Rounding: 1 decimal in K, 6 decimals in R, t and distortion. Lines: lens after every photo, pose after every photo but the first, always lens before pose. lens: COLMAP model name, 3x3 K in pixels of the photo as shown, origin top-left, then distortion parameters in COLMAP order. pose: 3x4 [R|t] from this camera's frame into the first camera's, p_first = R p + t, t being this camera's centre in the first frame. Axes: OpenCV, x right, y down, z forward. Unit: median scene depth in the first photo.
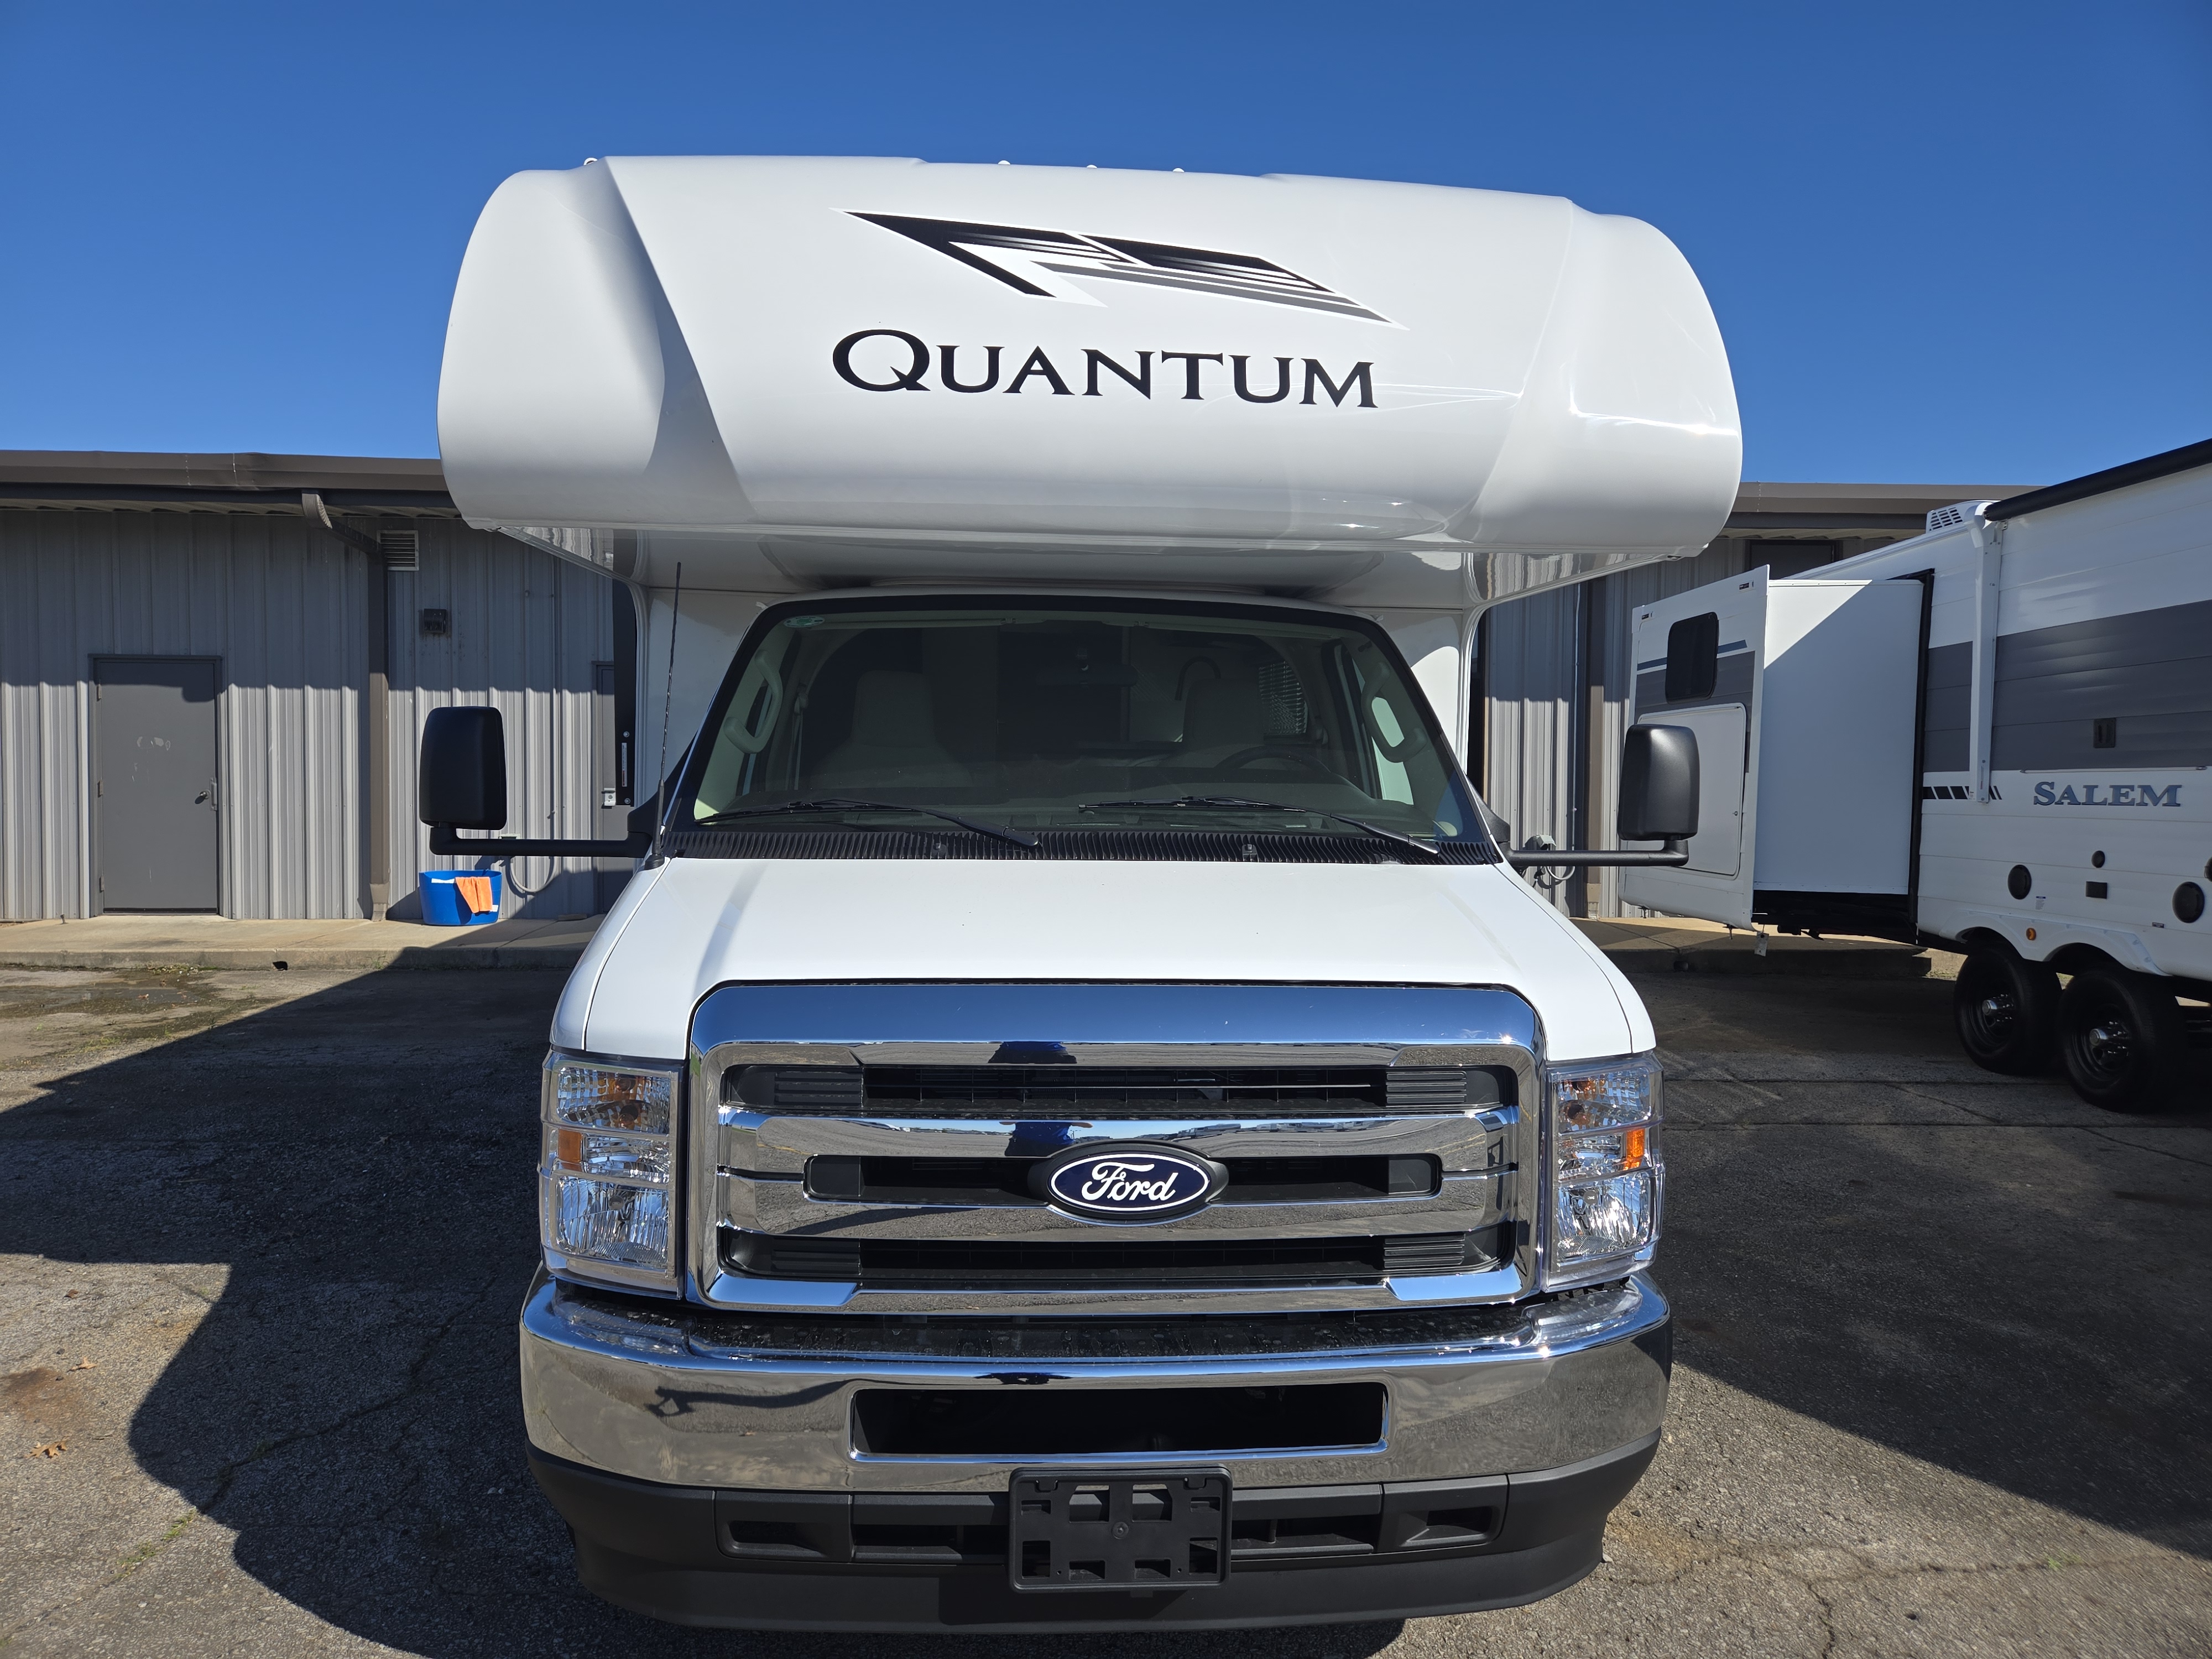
lens RADIAL K [[1507.9, 0, 1105.0], [0, 1507.9, 854.5], [0, 0, 1]] dist [0.041885, -0.000796]
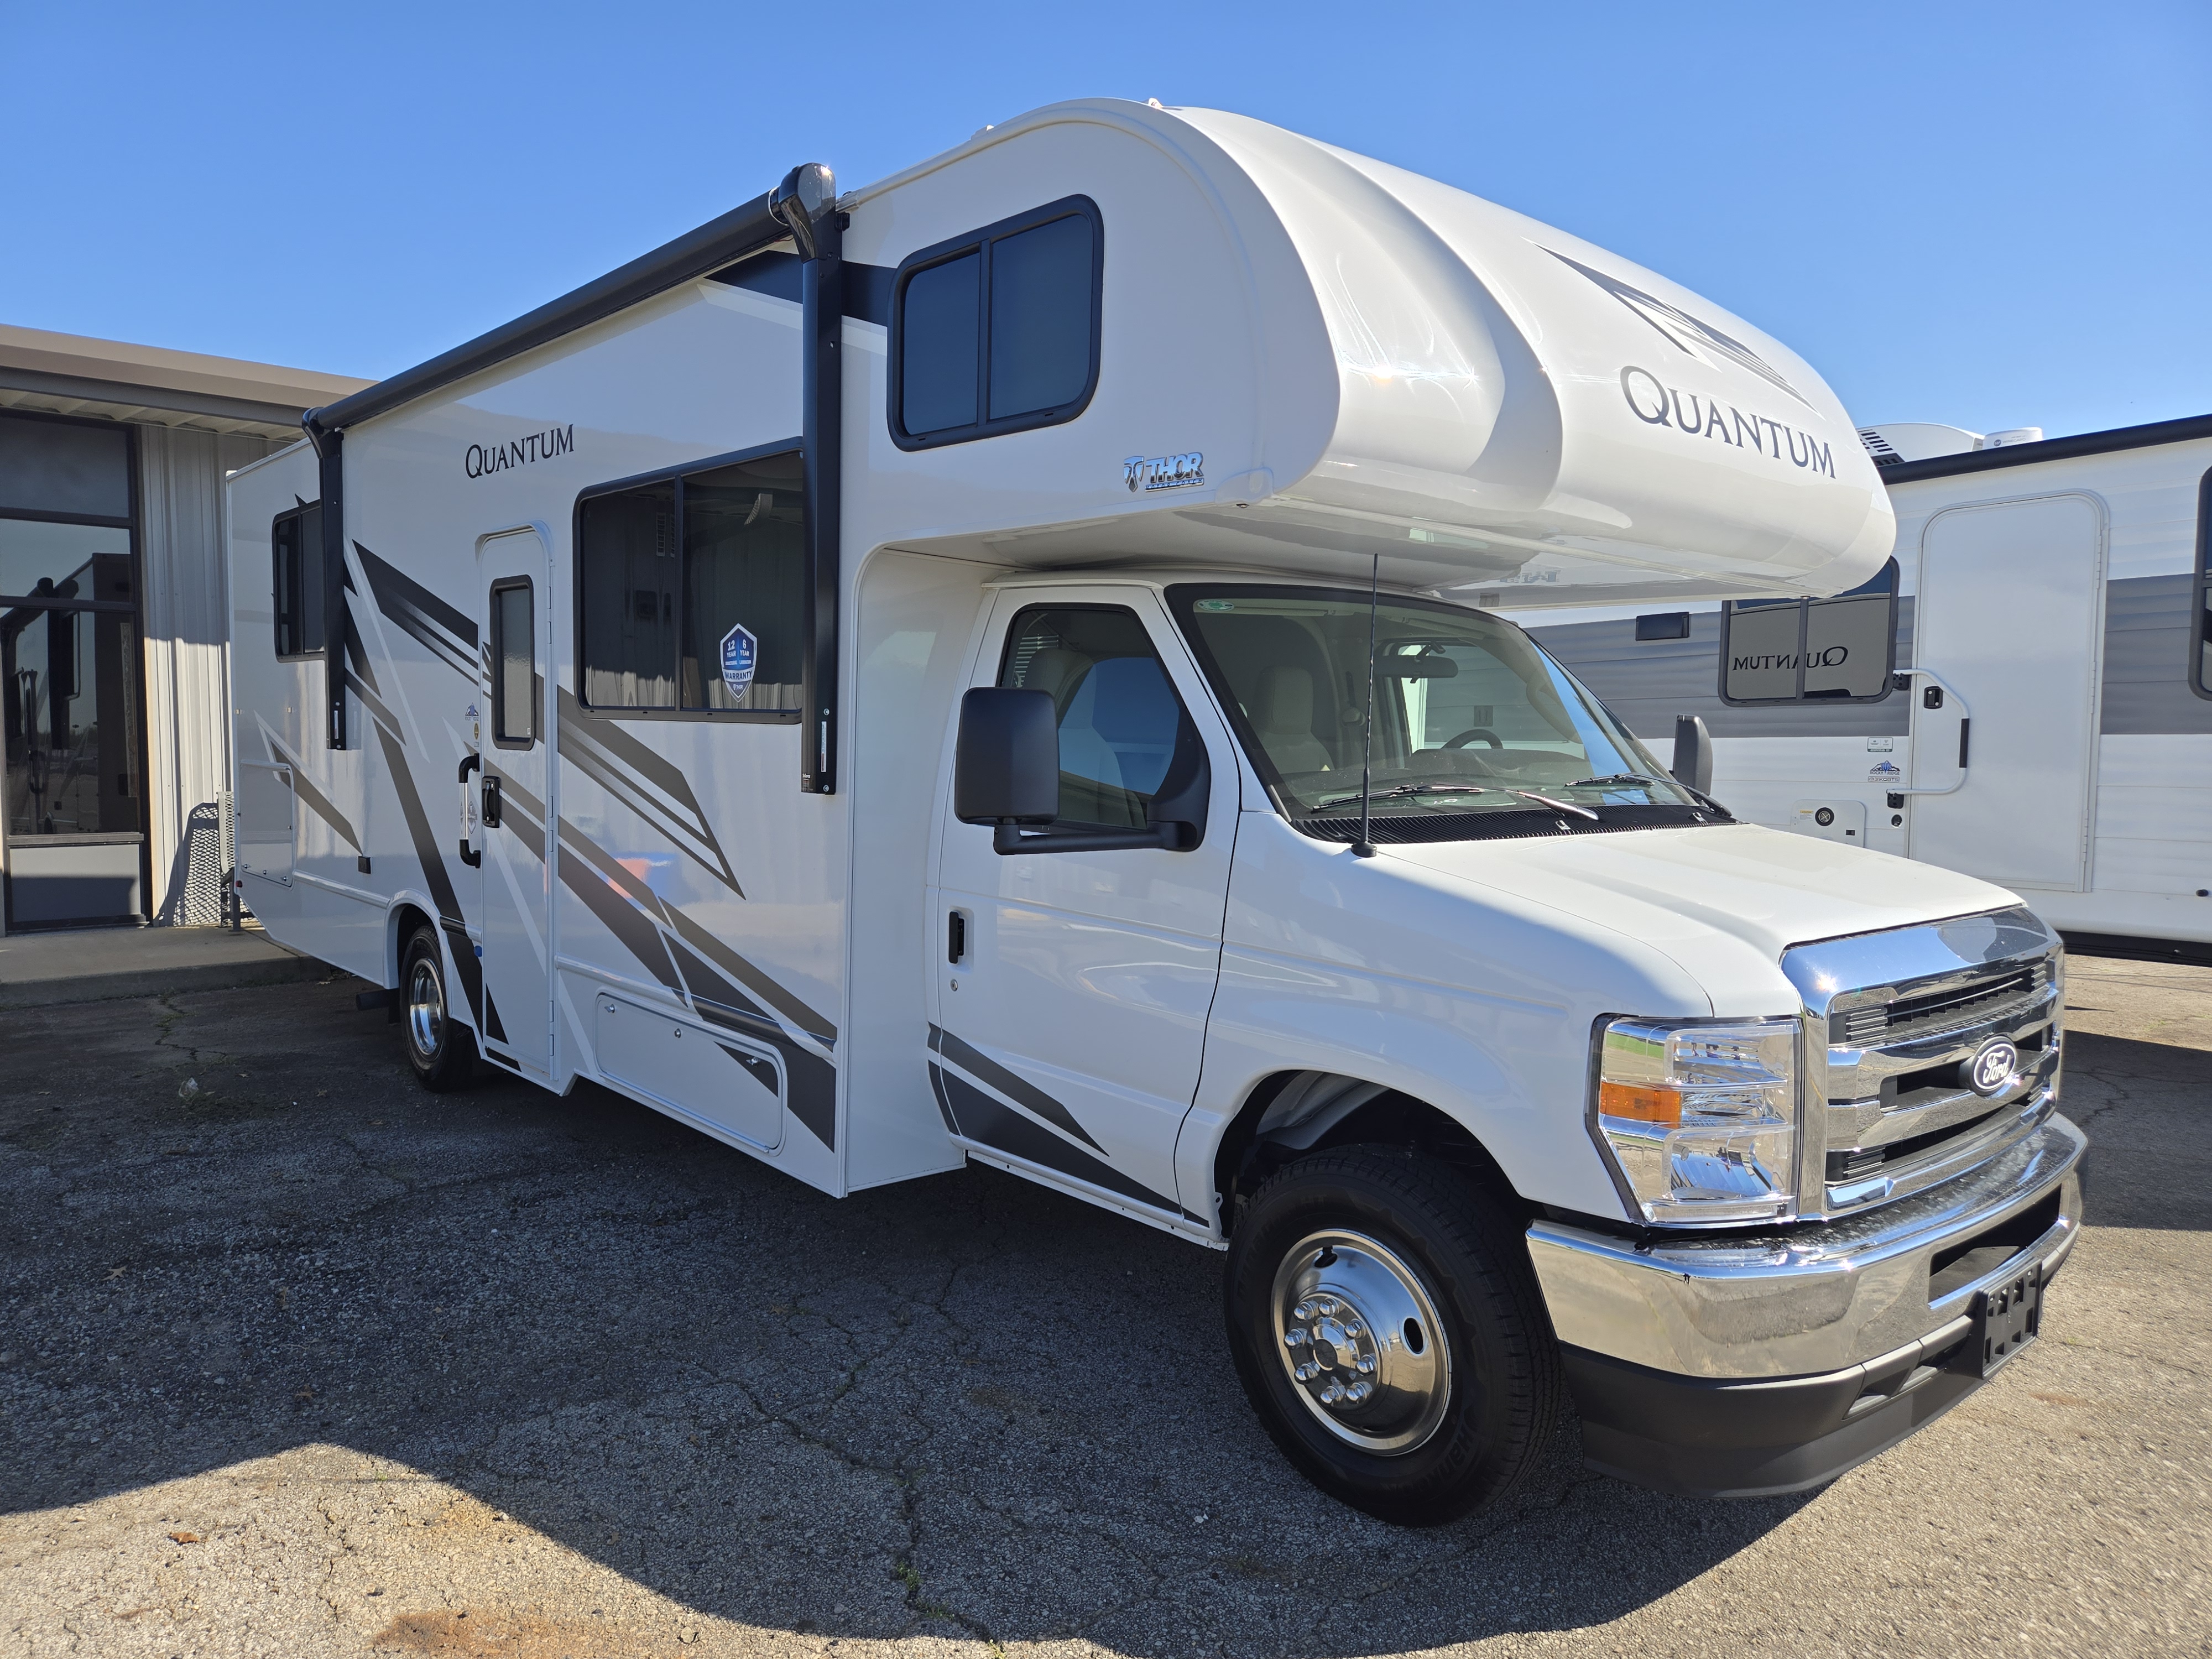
lens RADIAL K [[1507.9, 0, 1105.0], [0, 1507.9, 854.5], [0, 0, 1]] dist [0.041885, -0.000796]
pose [[0.787506, -0.050959, 0.614197, -0.825800], [0.034151, 0.998653, 0.039070, -0.029078], [-0.615360, -0.009792, 0.788185, 0.241848]]
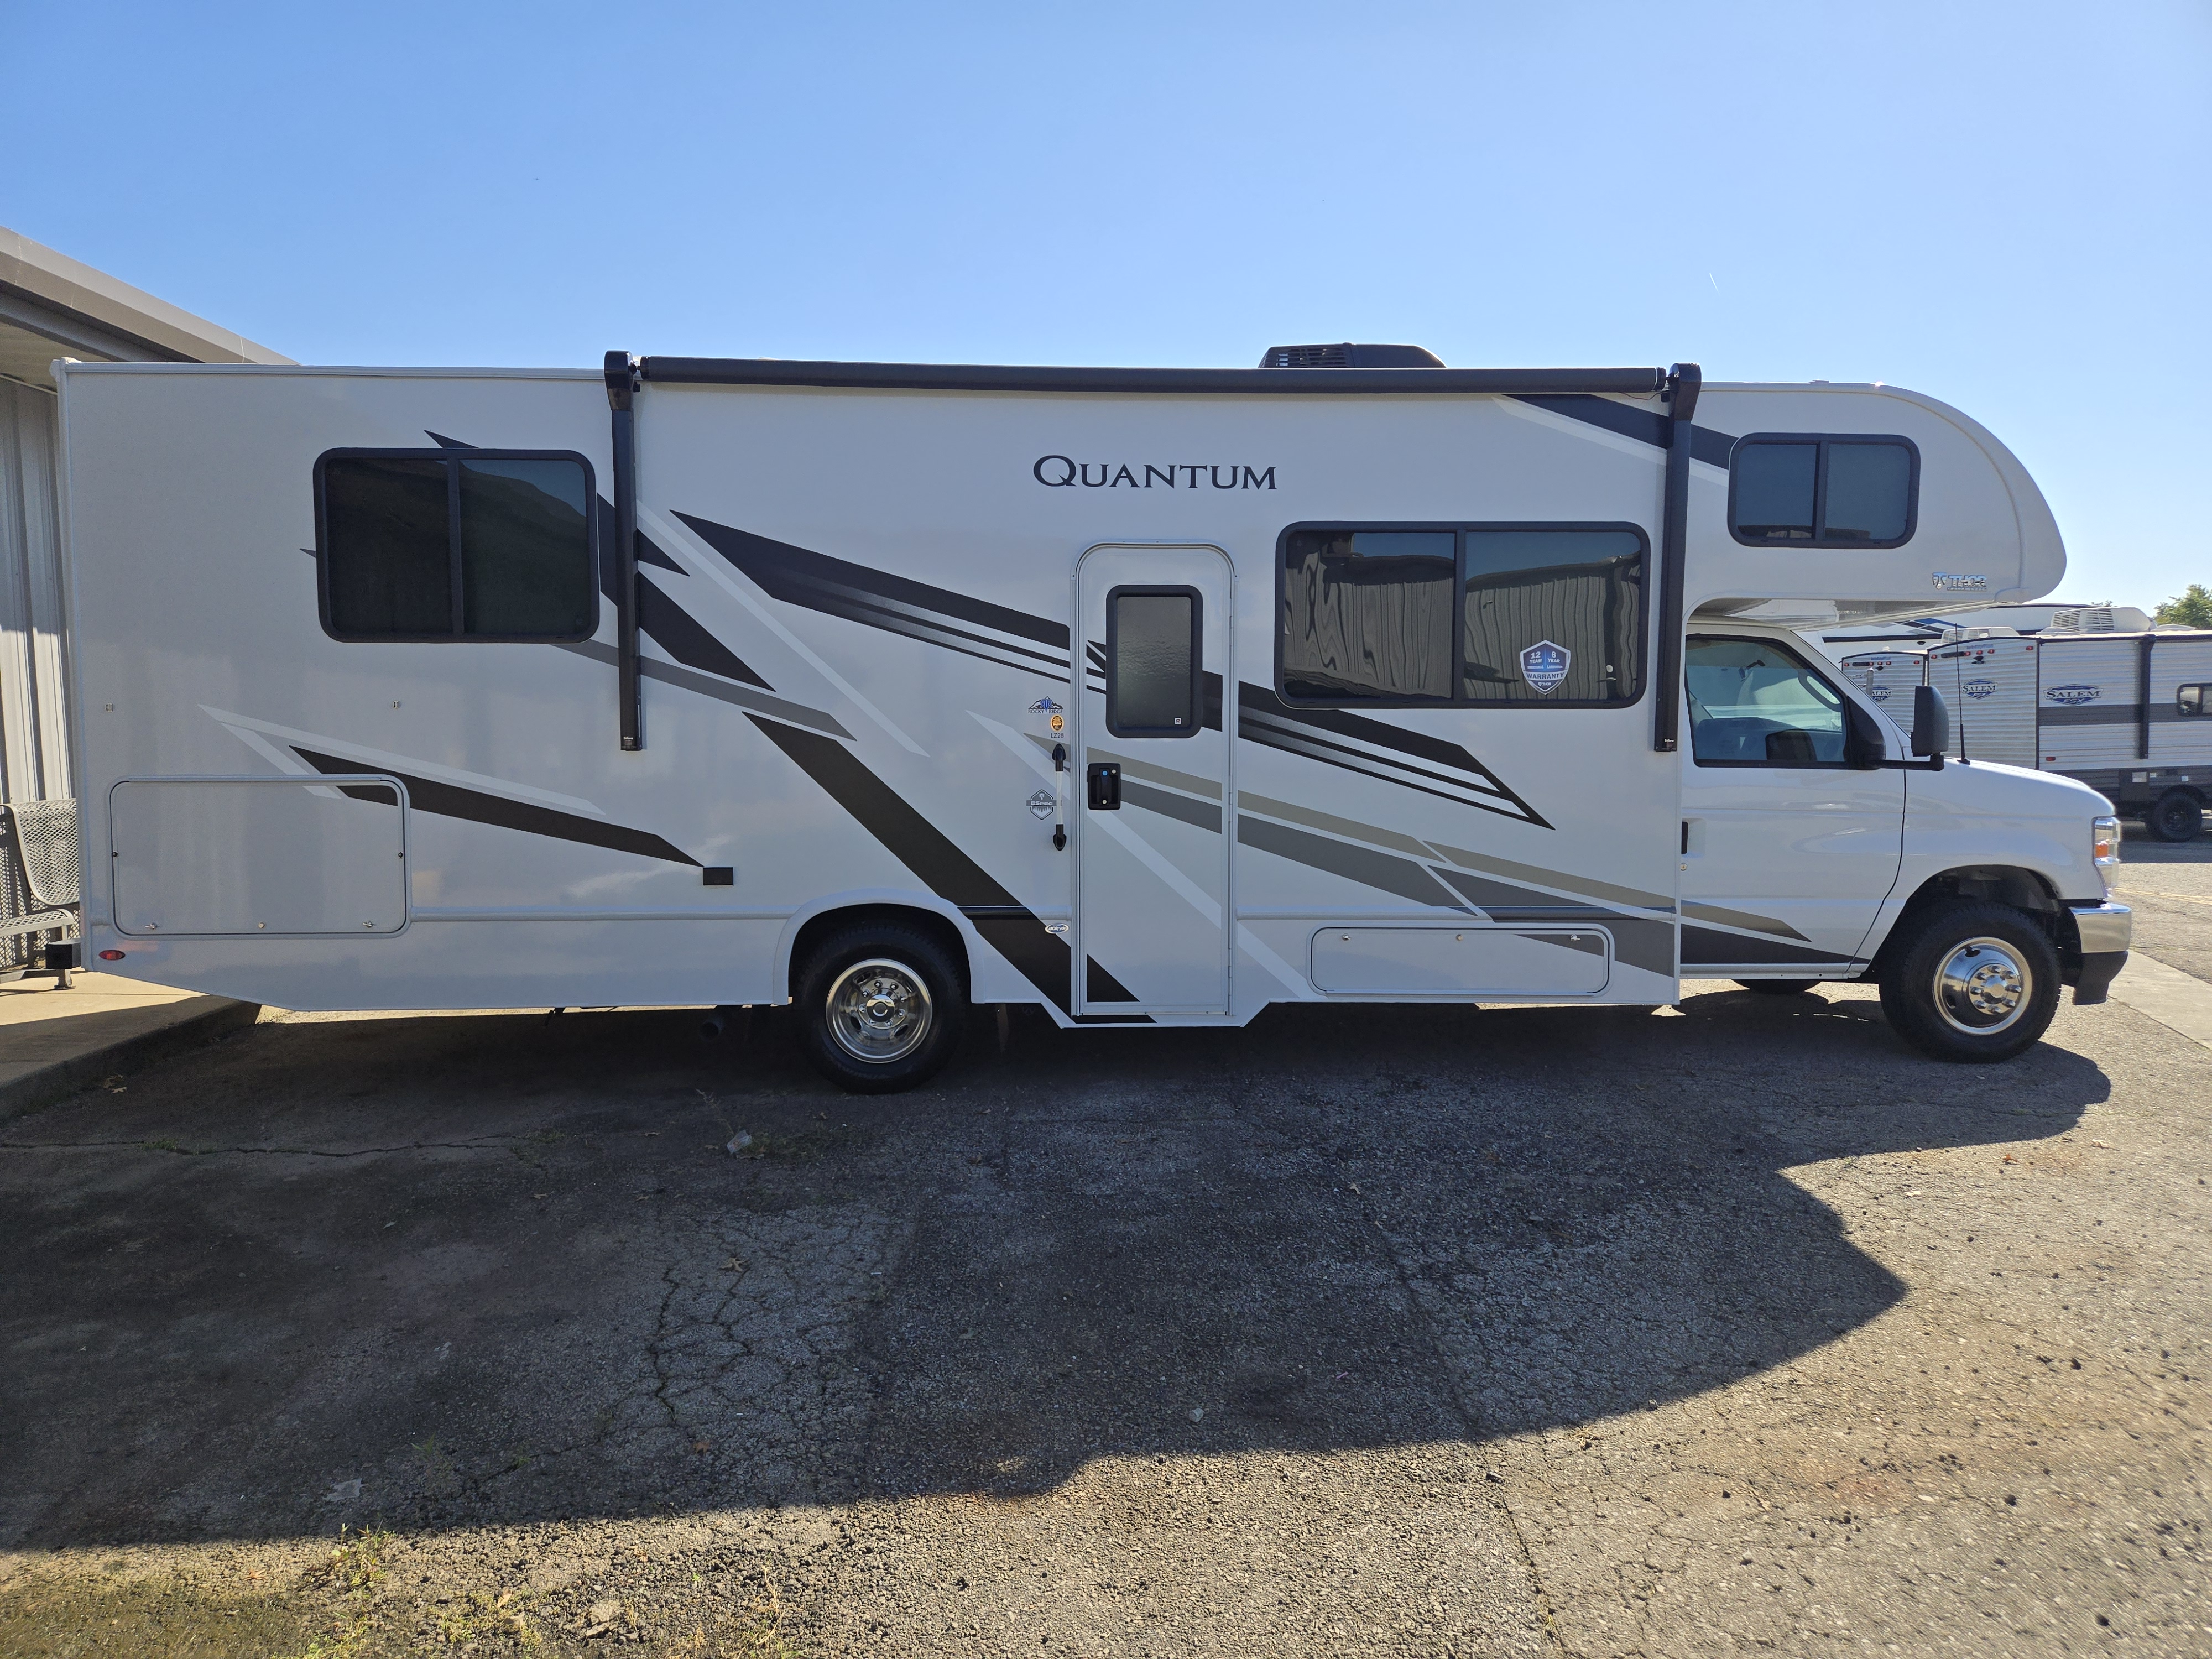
lens RADIAL K [[1505.3, 0, 1106.0], [0, 1505.3, 829.5], [0, 0, 1]] dist [0.041143, -0.000729]
pose [[0.018620, -0.093682, 0.995428, -1.959115], [0.067638, 0.993438, 0.092230, -0.142067], [-0.997536, 0.065612, 0.024834, 1.698447]]
